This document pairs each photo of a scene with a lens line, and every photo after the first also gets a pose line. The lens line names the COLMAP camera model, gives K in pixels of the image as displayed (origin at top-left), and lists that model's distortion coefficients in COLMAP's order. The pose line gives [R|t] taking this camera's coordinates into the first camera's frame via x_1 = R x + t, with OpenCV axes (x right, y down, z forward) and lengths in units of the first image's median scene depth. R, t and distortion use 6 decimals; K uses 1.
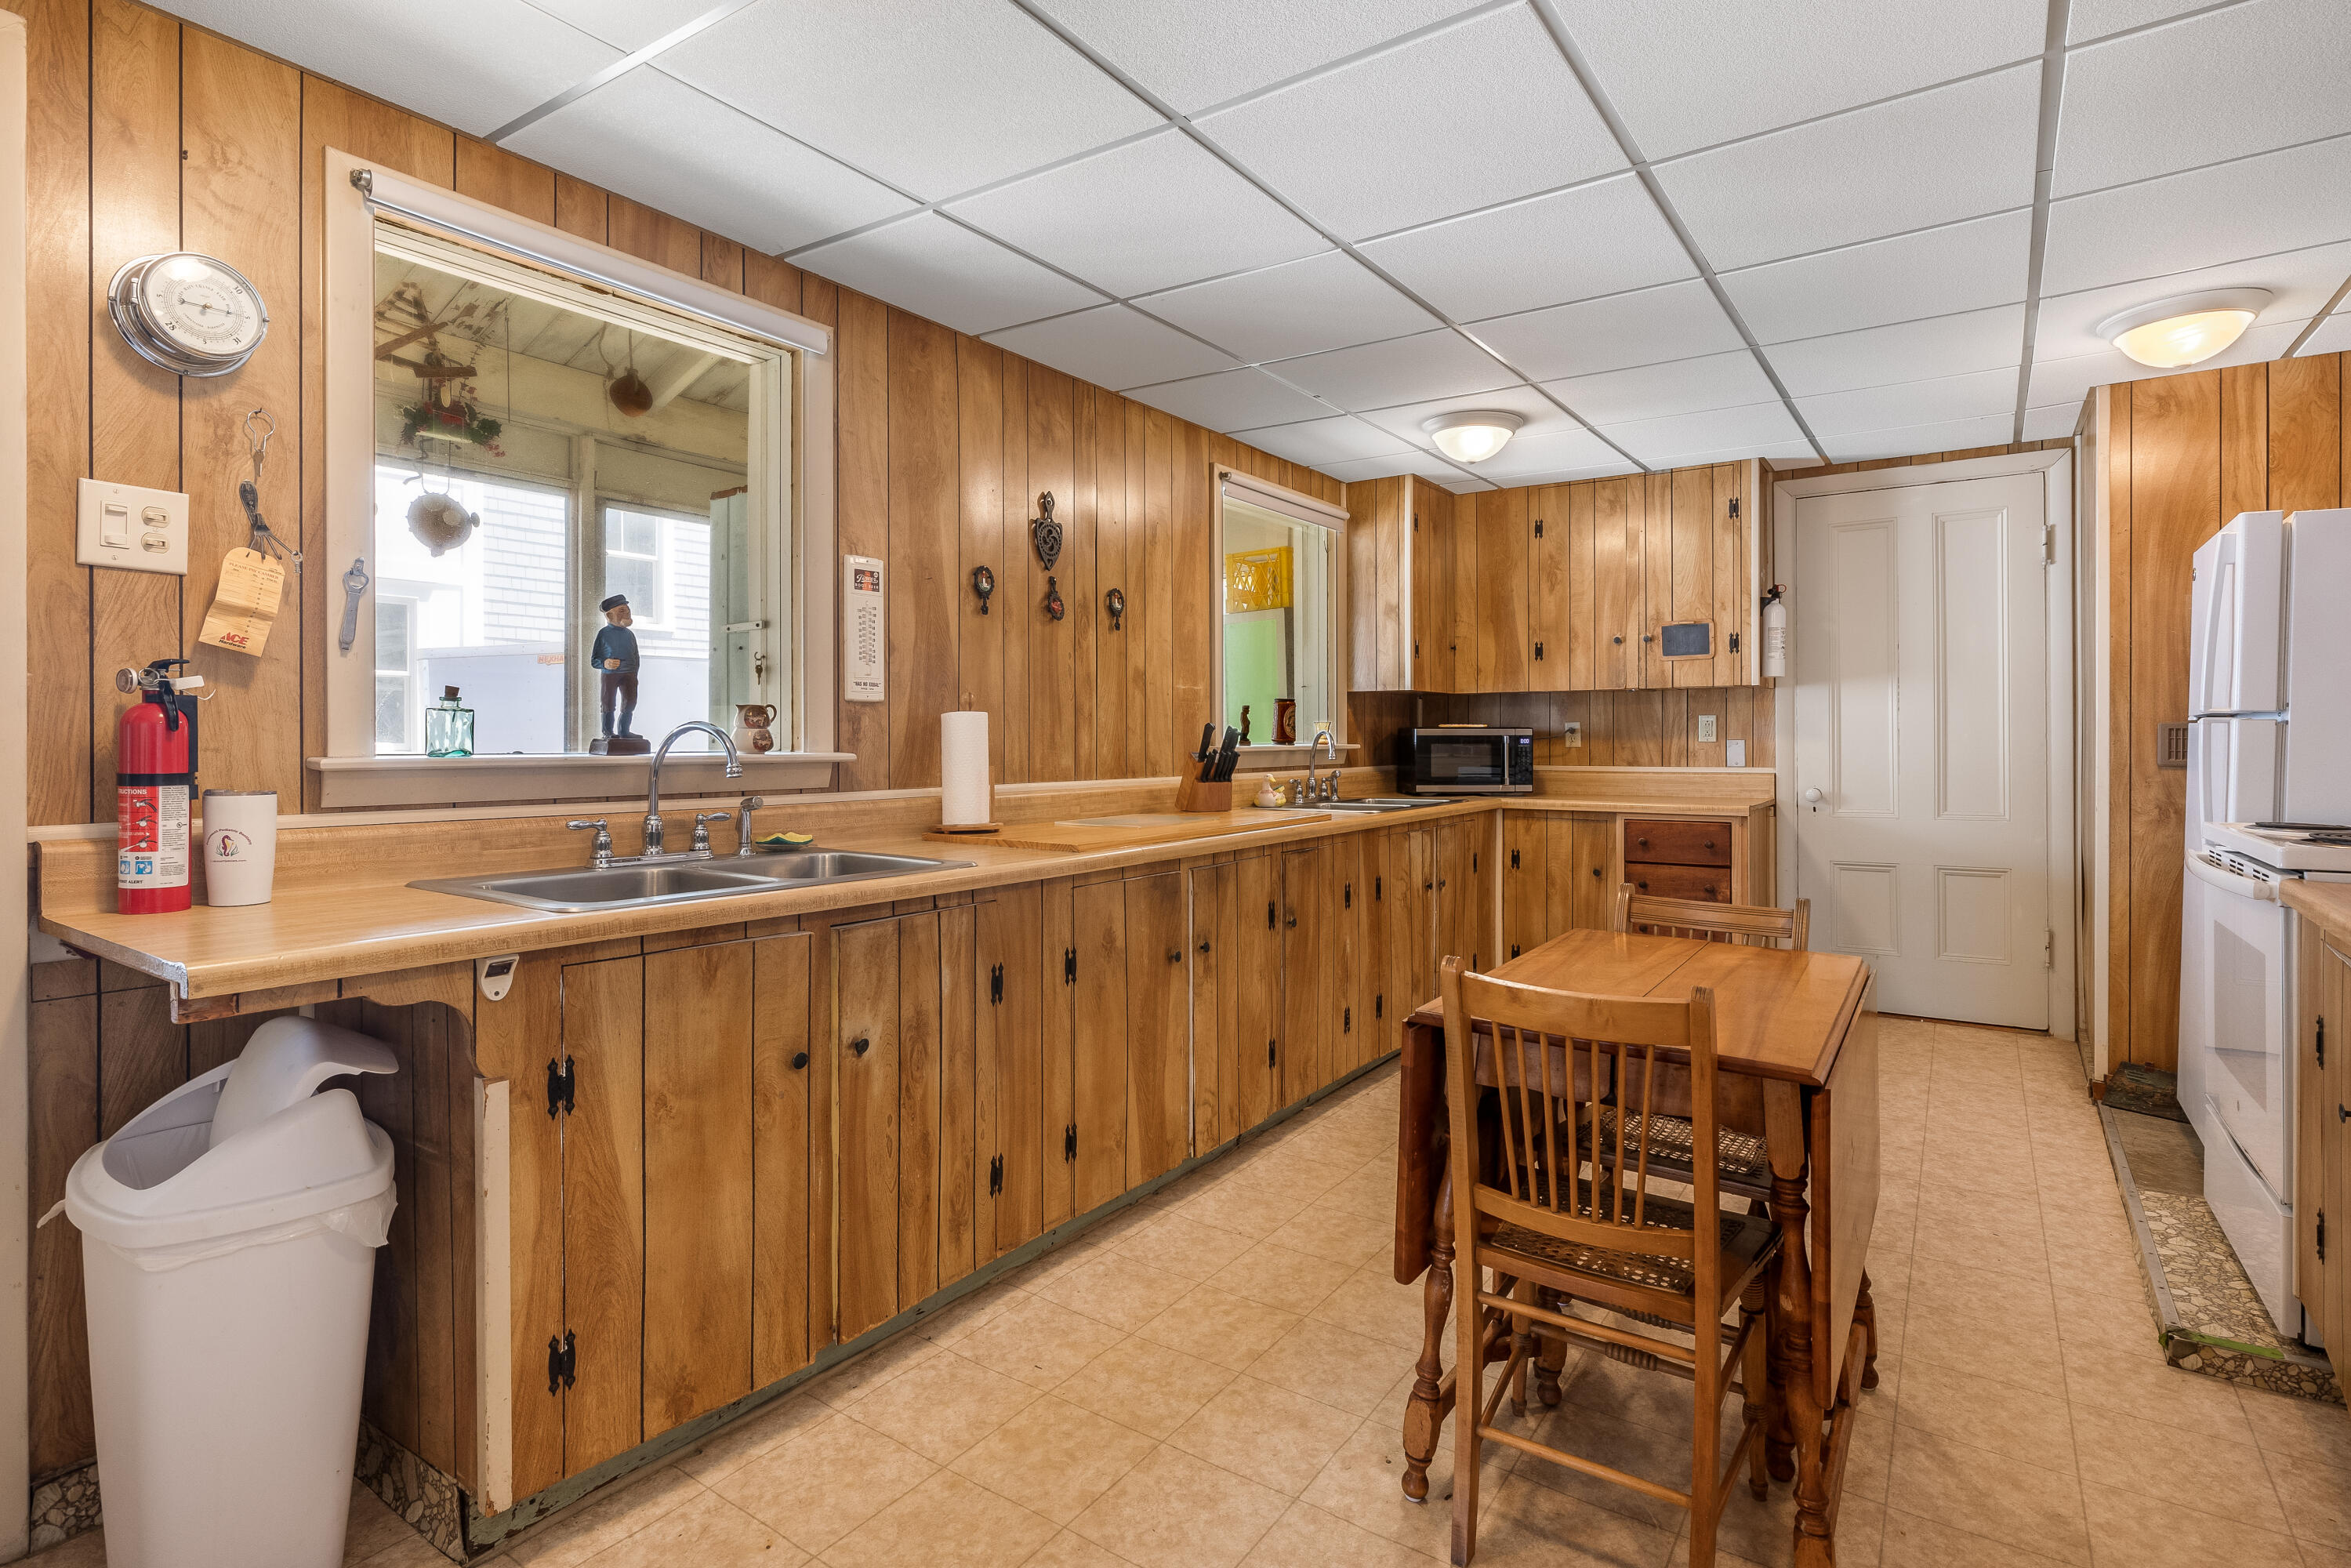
lens RADIAL K [[1149.1, 0, 1201.9], [0, 1149.1, 727.0], [0, 0, 1]] dist [-0.001431, -0.000293]
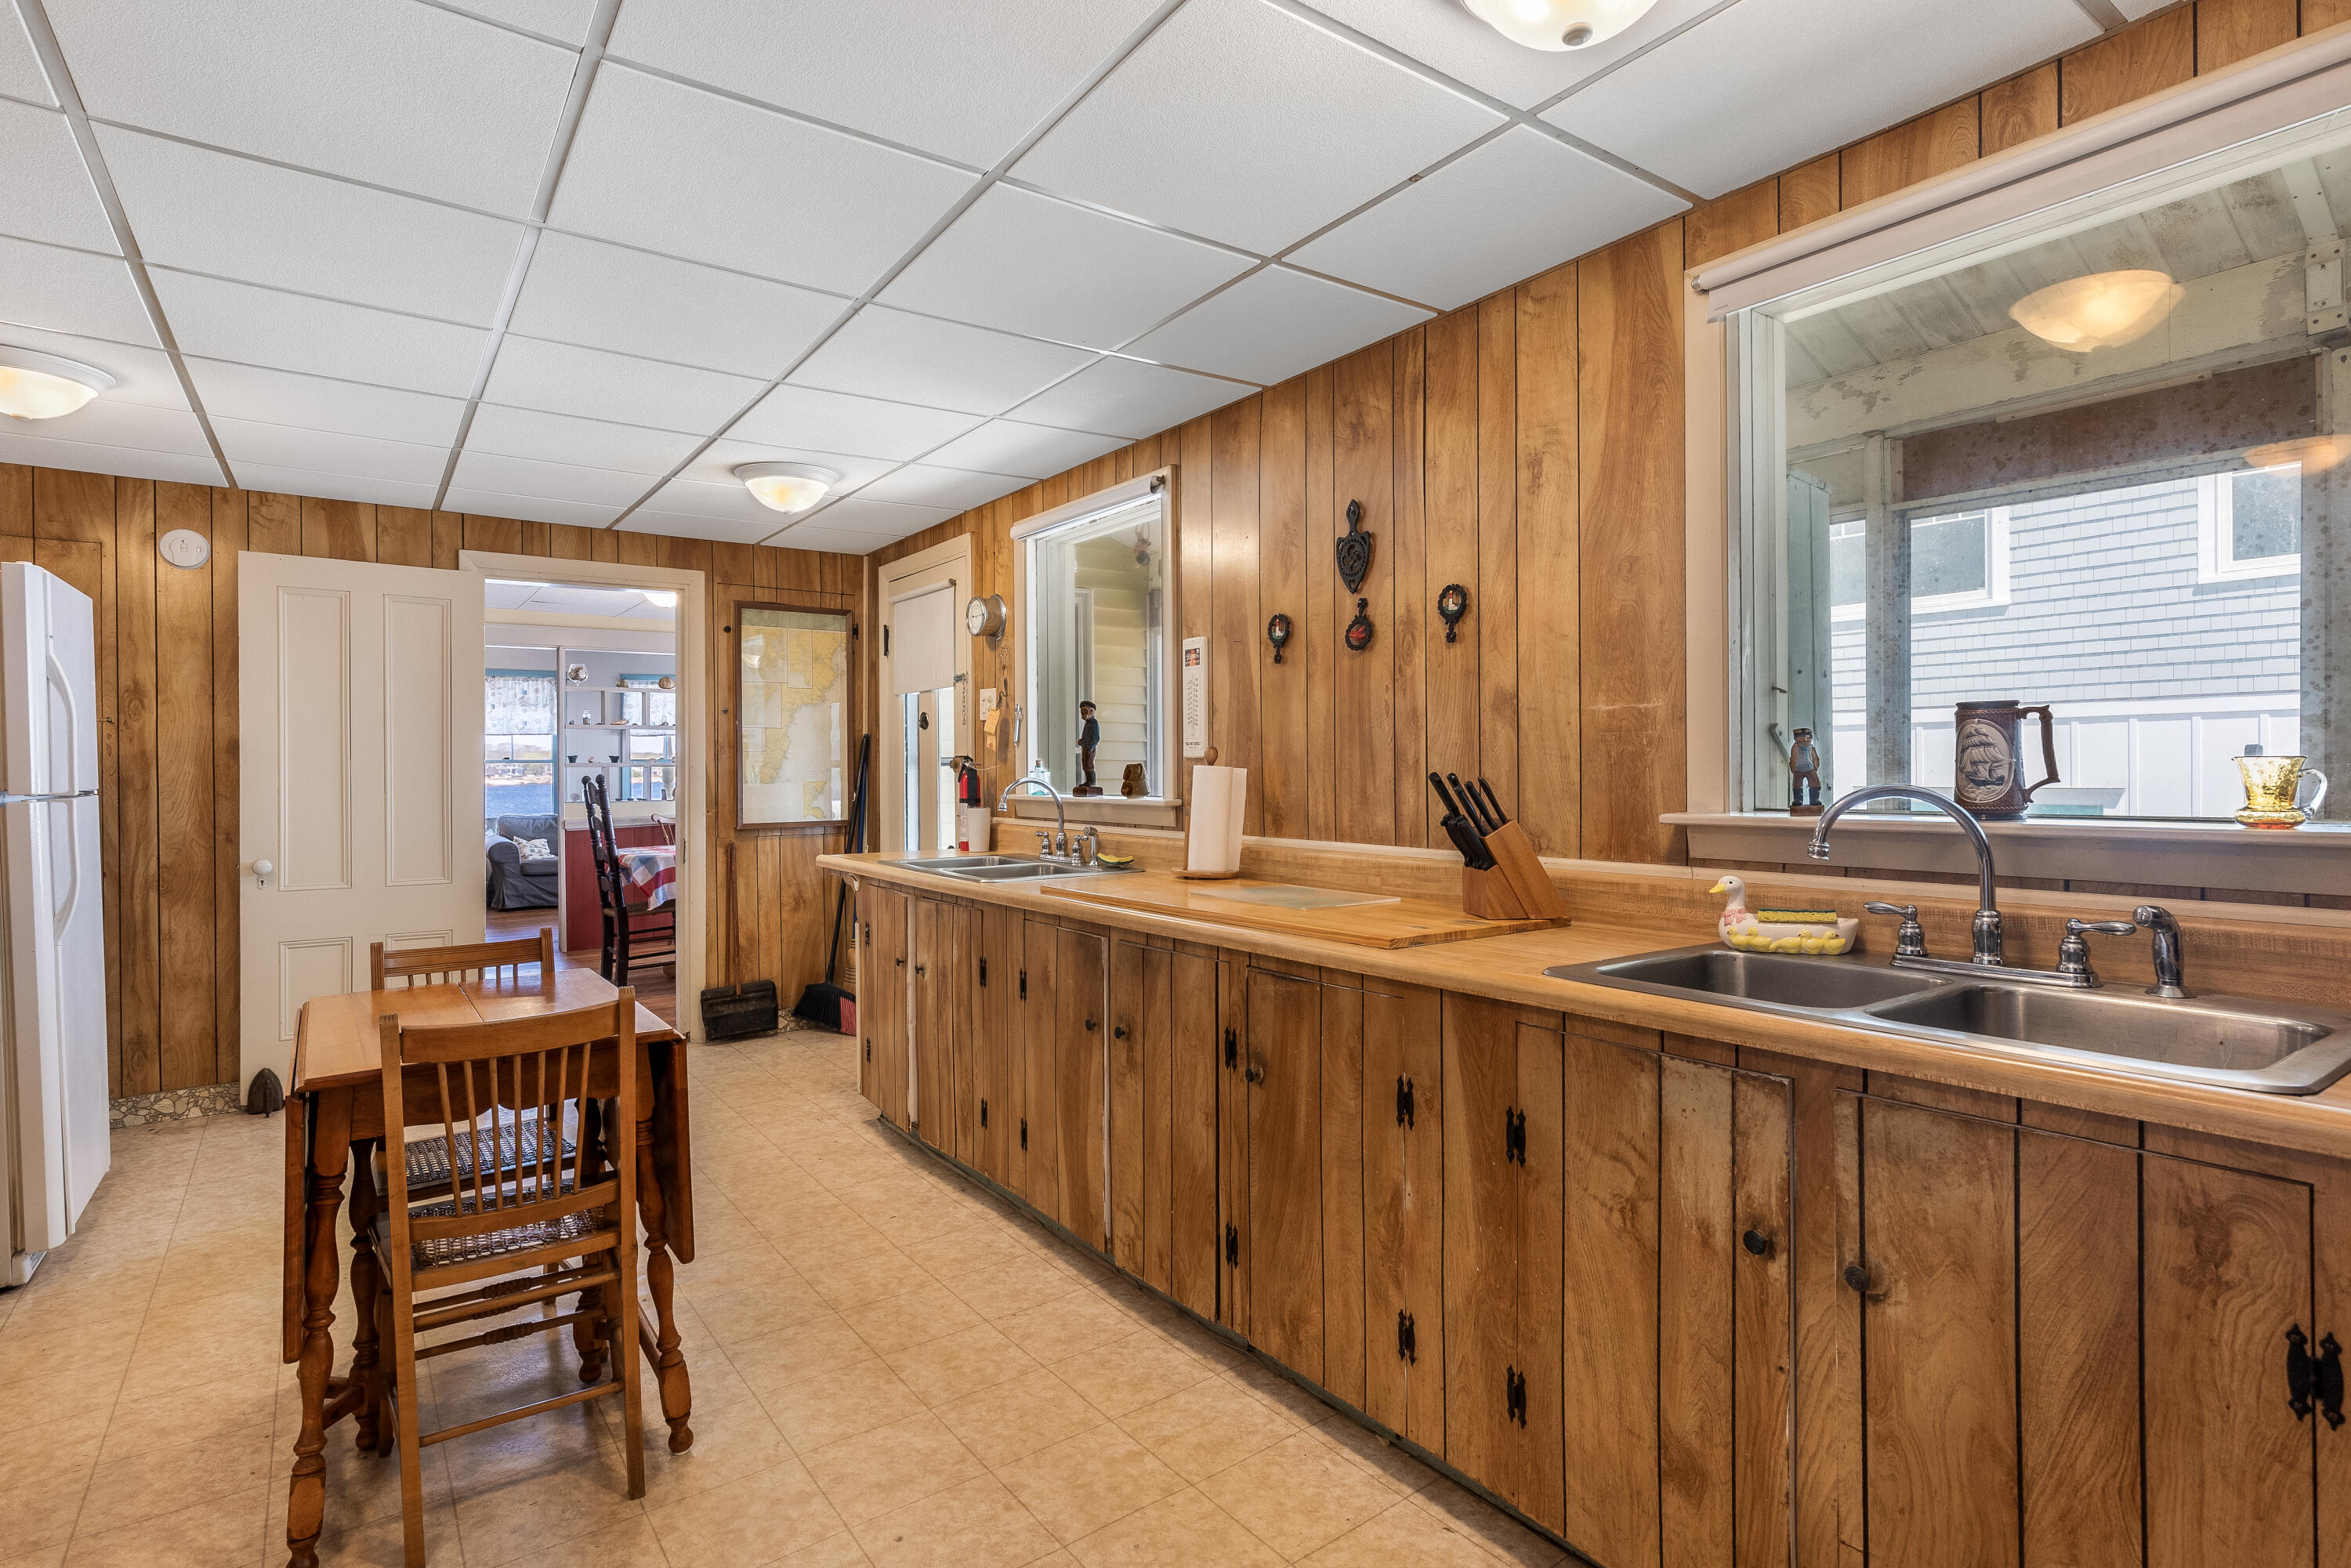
lens RADIAL K [[1149.0, 0, 1175.9], [0, 1149.0, 770.8], [0, 0, 1]] dist [-0.001431, -0.000293]
pose [[-0.336716, 0.001601, -0.941605, 0.729058], [0.012859, 0.999913, -0.002898, -0.004852], [0.941518, -0.013084, -0.336708, 1.197669]]
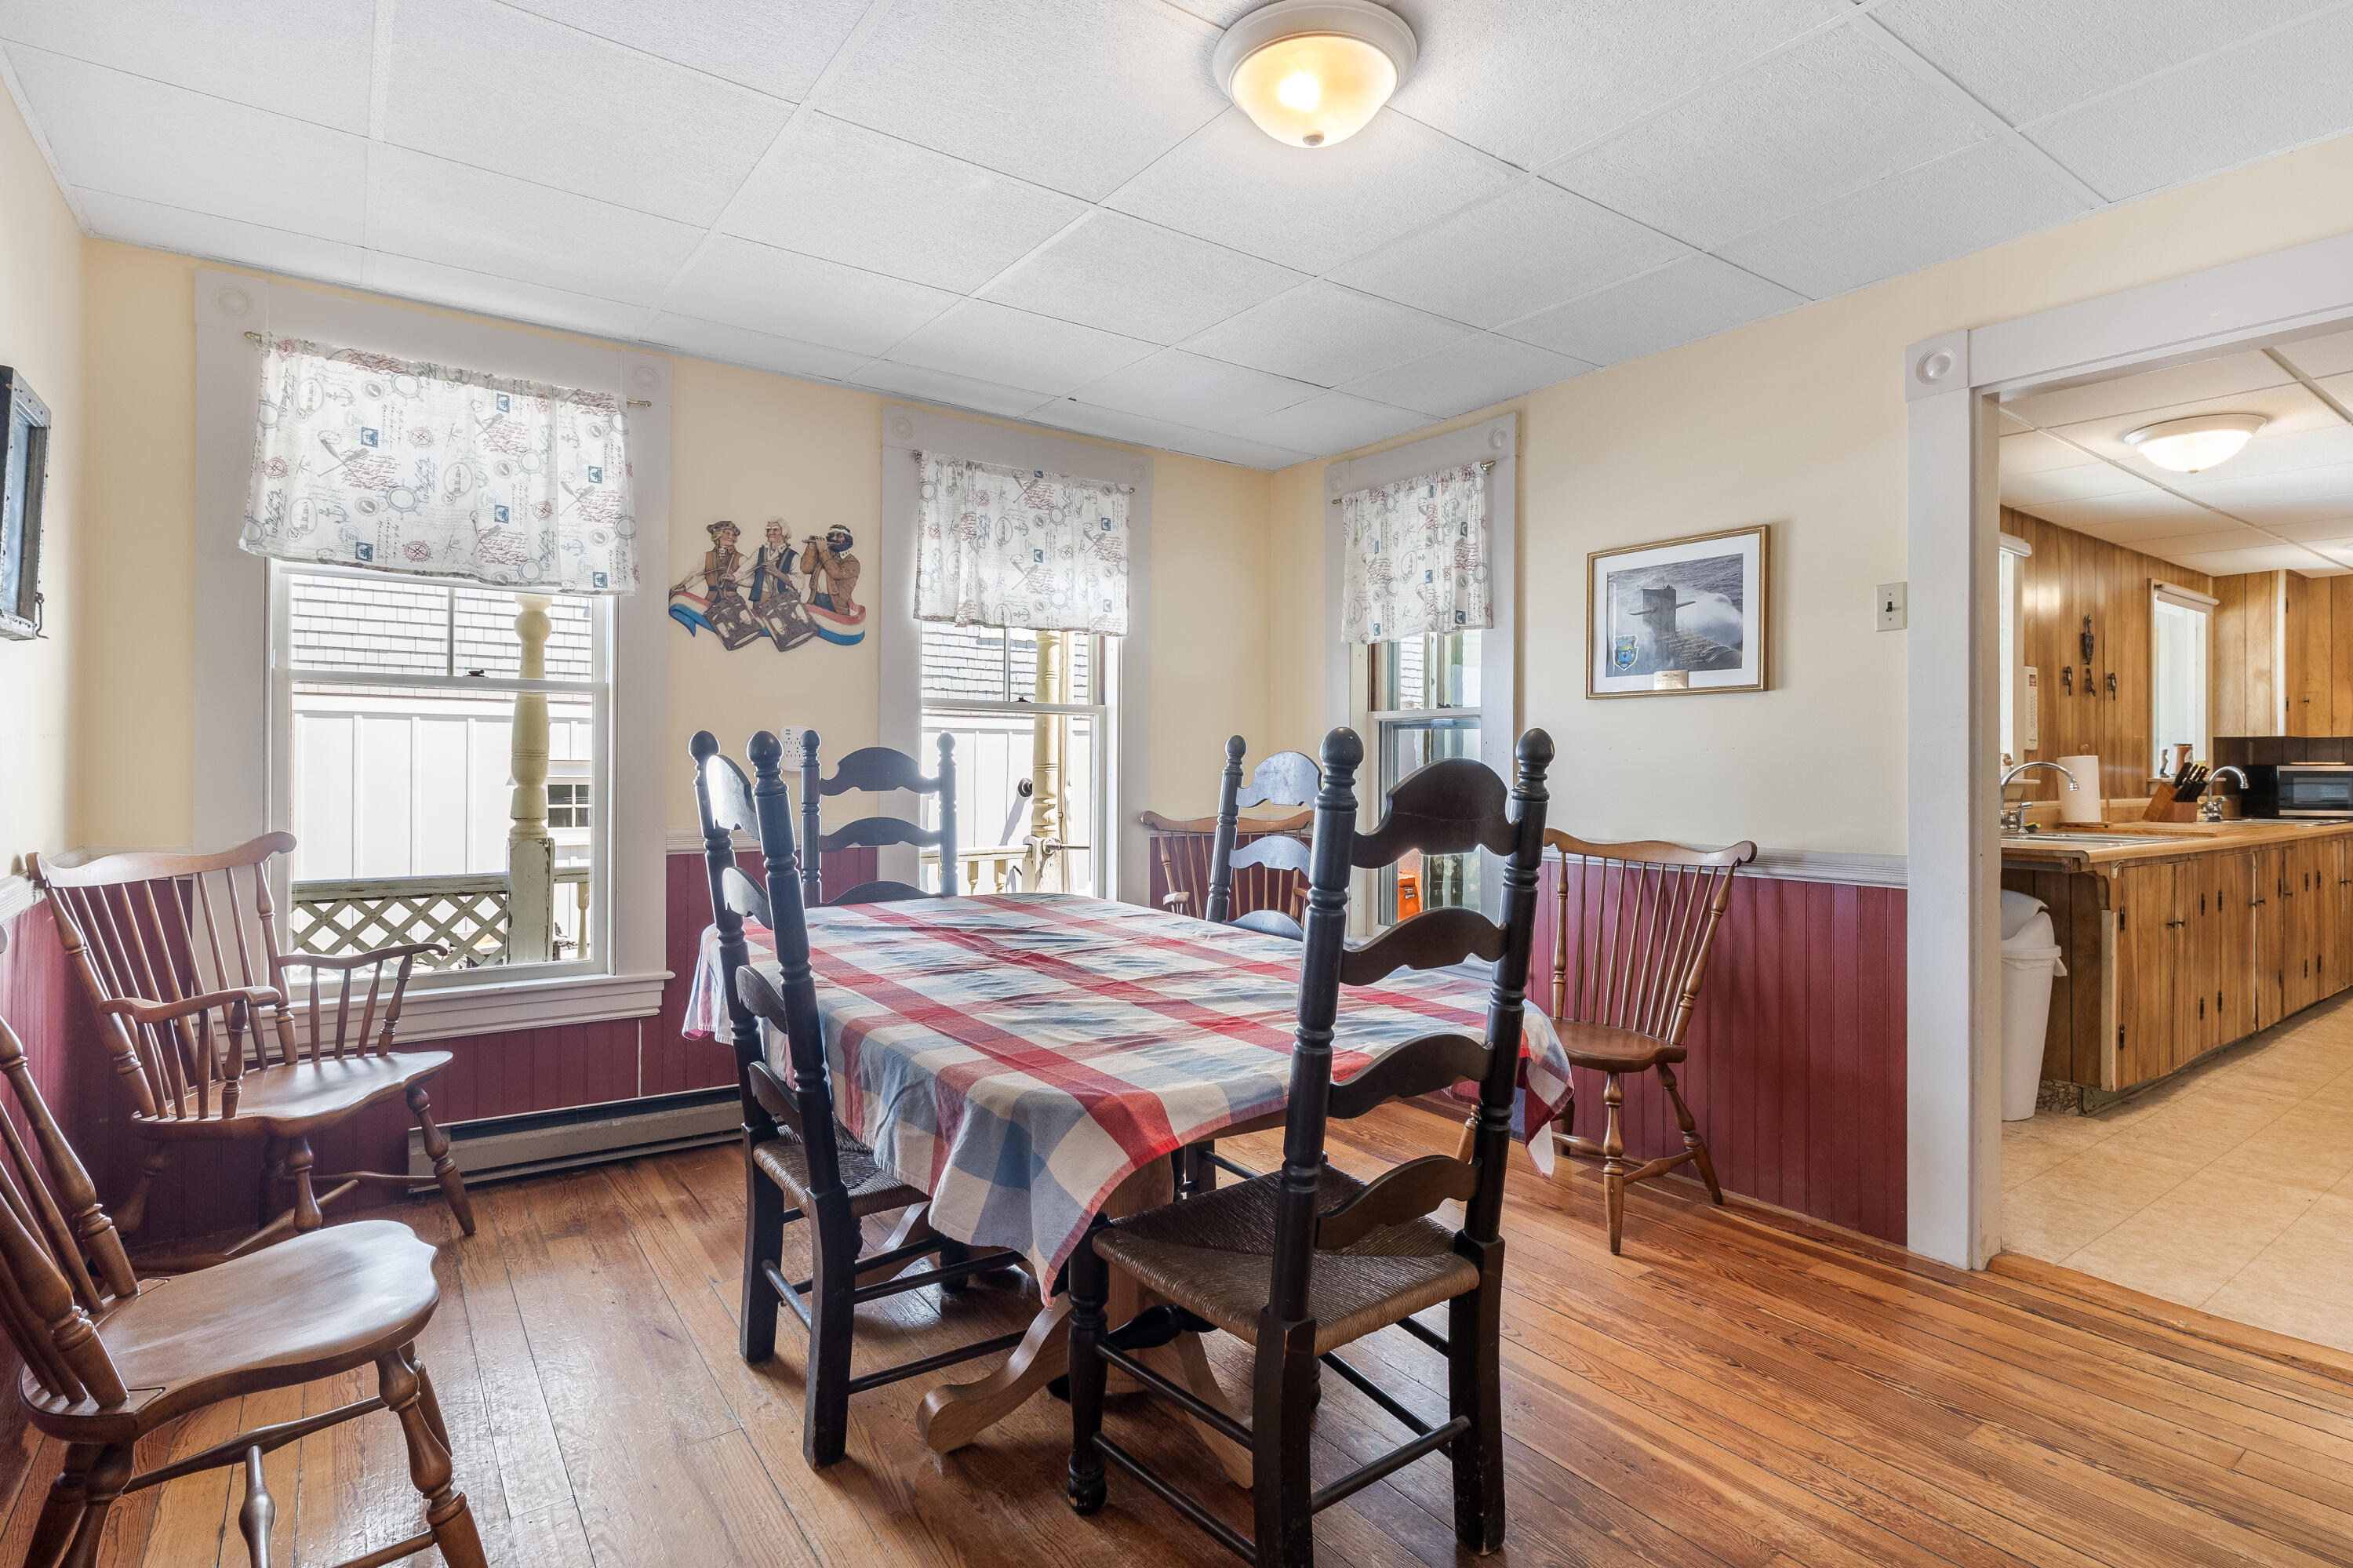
lens RADIAL K [[1150.1, 0, 1205.4], [0, 1150.1, 775.6], [0, 0, 1]] dist [-0.001431, -0.000293]
pose [[0.941610, 0.005420, -0.336663, -0.765052], [-0.001477, 0.999927, 0.011966, -0.001912], [0.336703, -0.010770, 0.941549, -0.915004]]
